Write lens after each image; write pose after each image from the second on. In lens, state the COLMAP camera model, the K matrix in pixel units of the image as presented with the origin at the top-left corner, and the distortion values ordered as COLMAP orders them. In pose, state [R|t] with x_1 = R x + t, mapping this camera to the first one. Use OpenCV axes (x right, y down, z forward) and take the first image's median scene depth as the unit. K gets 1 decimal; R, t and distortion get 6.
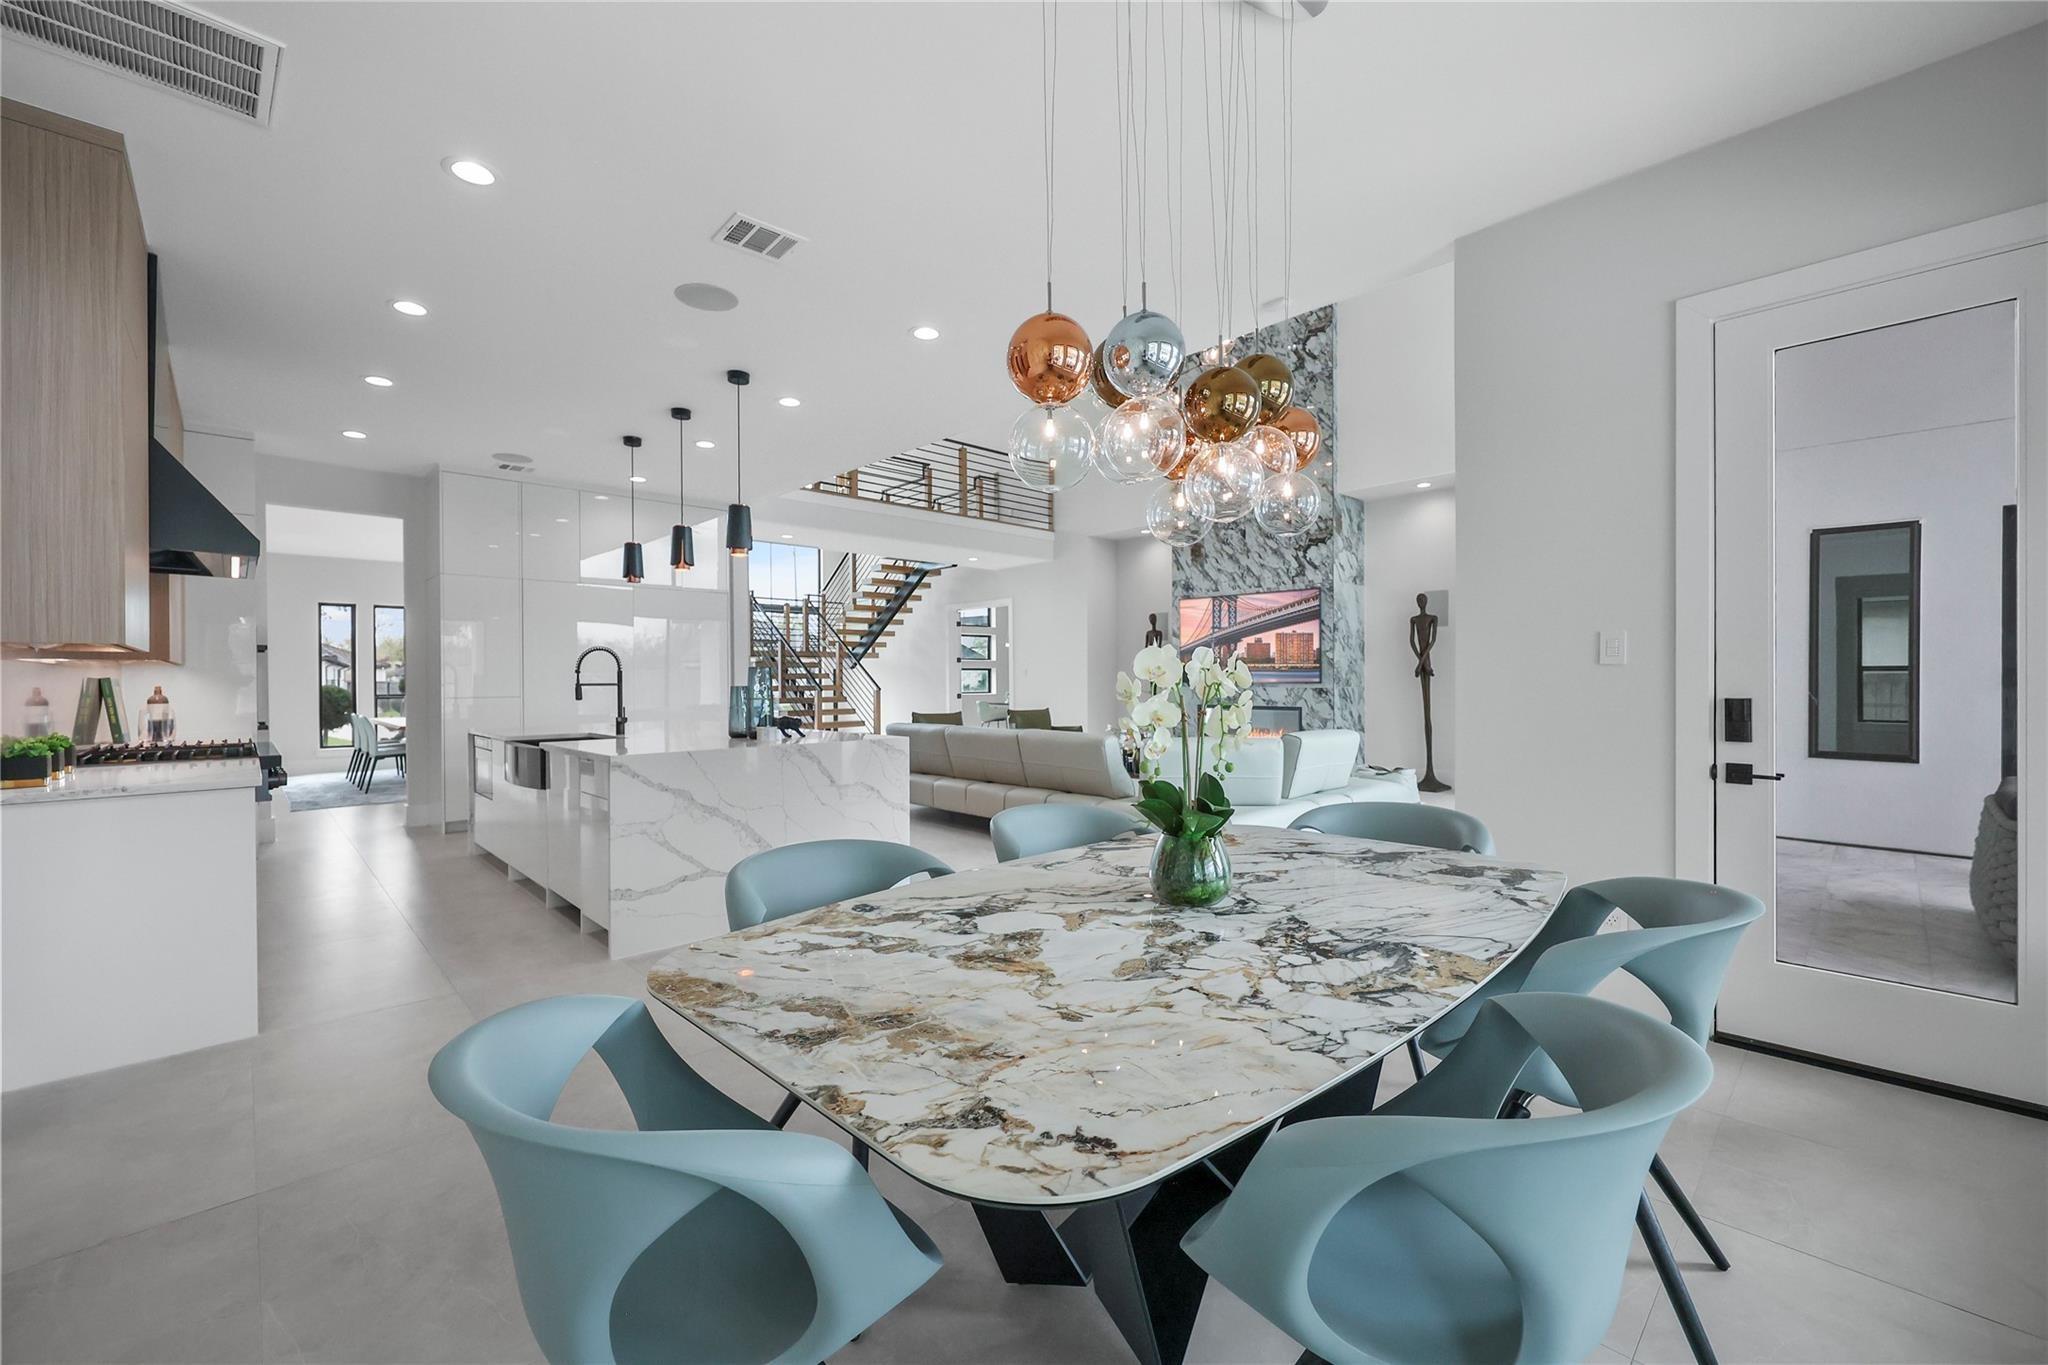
lens RADIAL K [[829.9, 0, 1022.6], [0, 829.9, 679.1], [0, 0, 1]] dist [-0.001982, -0.000182]
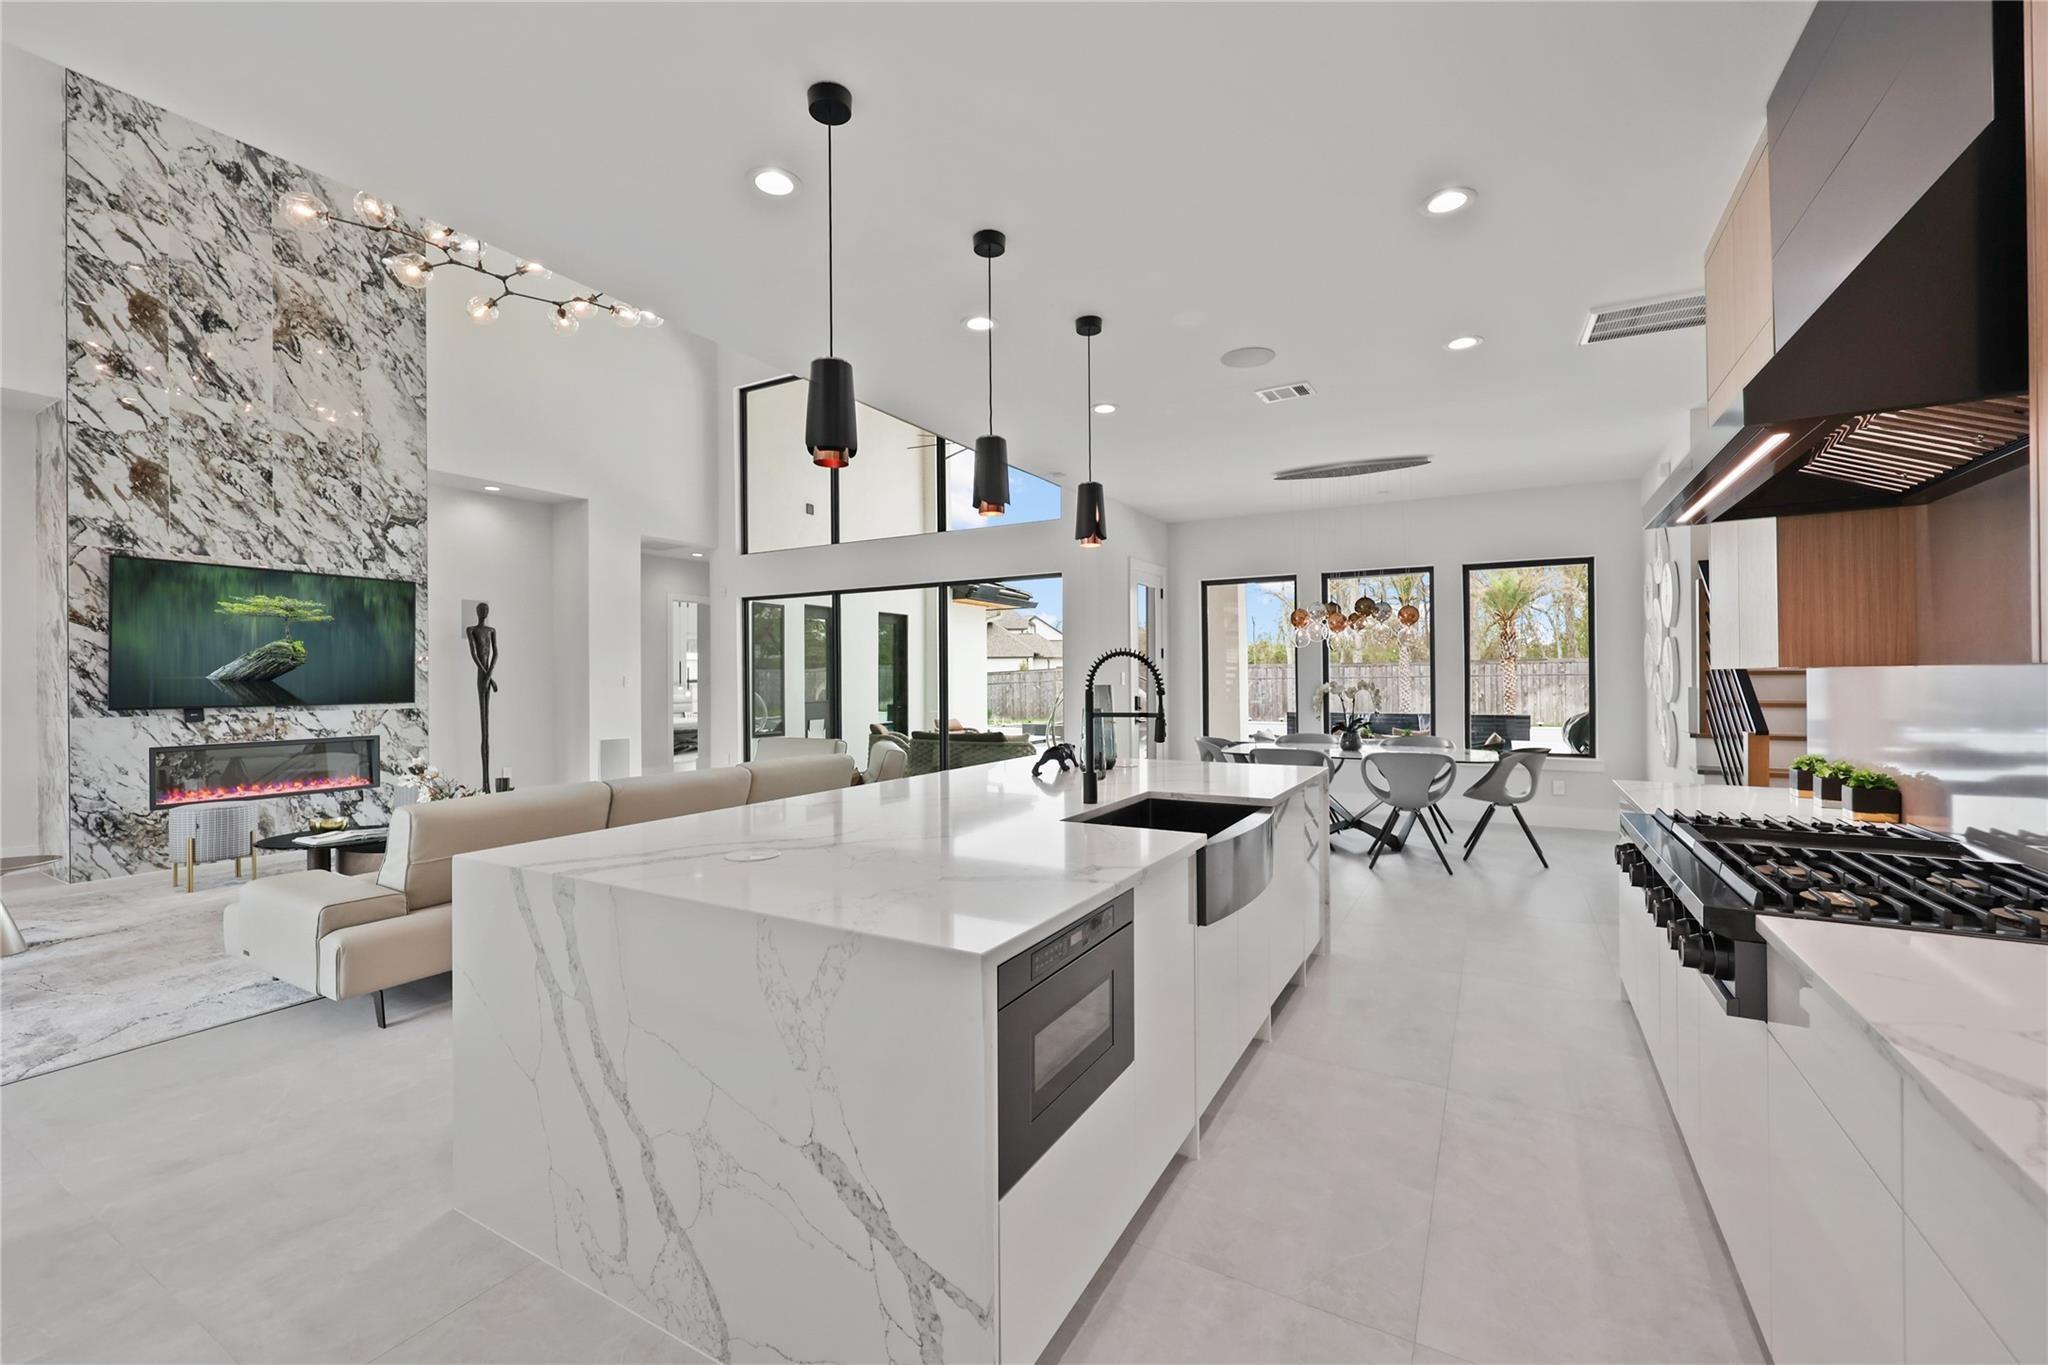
lens RADIAL K [[829.9, 0, 1022.6], [0, 829.9, 679.1], [0, 0, 1]] dist [-0.001982, -0.000182]
pose [[-0.288463, 0.008515, 0.957453, -0.565056], [0.014486, 0.999885, -0.004529, -0.005328], [-0.957382, 0.012563, -0.288553, 0.674170]]
